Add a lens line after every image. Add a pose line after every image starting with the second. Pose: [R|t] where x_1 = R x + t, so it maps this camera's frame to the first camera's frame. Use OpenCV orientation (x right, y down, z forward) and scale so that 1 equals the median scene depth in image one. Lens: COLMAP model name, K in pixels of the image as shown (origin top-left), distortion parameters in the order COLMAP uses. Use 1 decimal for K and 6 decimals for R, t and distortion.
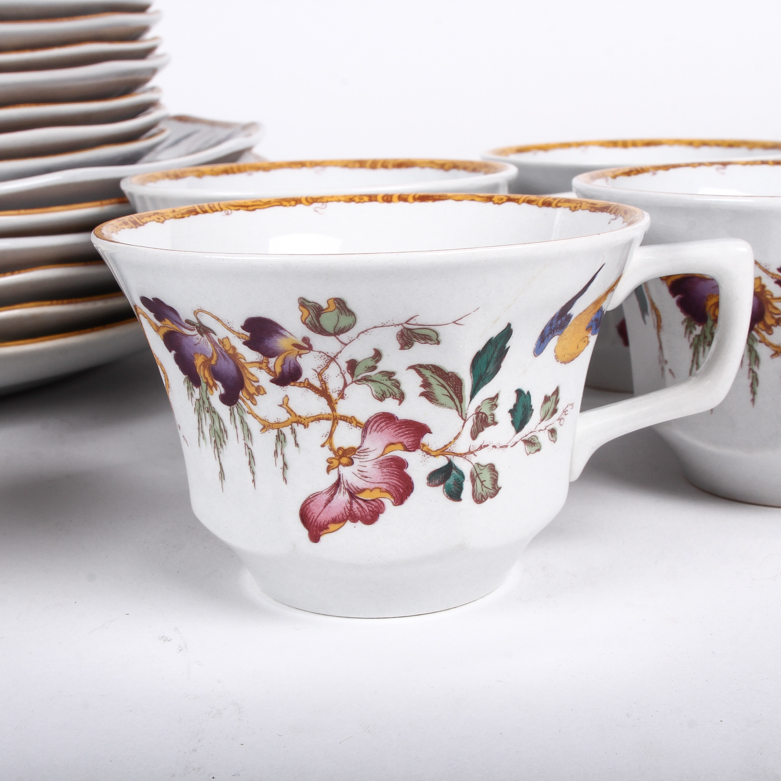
lens RADIAL K [[1375.6, 0, 362.7], [0, 1375.6, 382.6], [0, 0, 1]] dist [-0.081045, 0.000000]
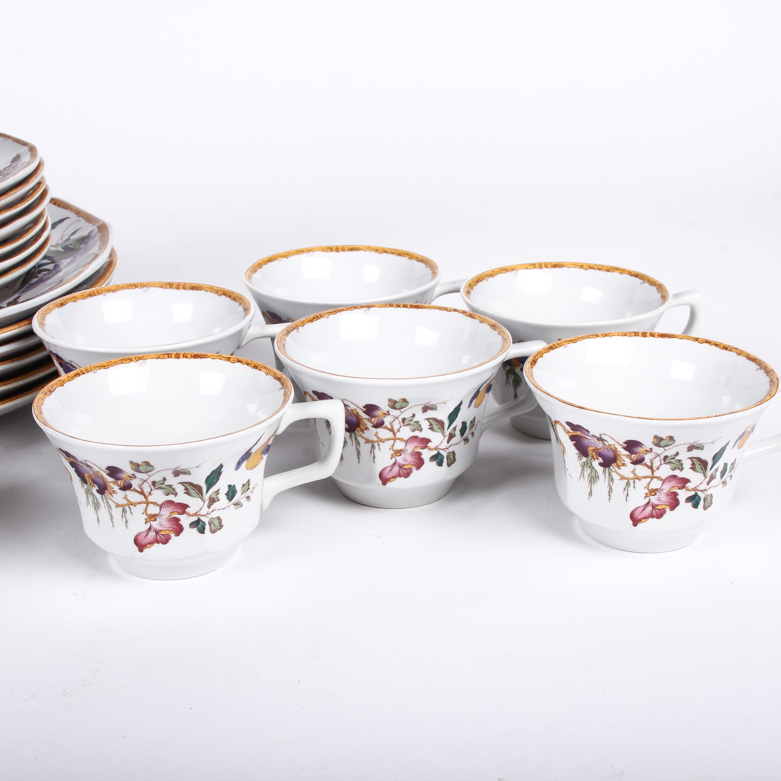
lens RADIAL K [[1375.6, 0, 386.7], [0, 1375.6, 388.6], [0, 0, 1]] dist [-0.081045, 0.000000]
pose [[0.992782, -0.020998, 0.118084, 0.108326], [0.004908, 0.990843, 0.134931, -0.463781], [-0.119836, -0.133377, 0.983794, -1.263534]]
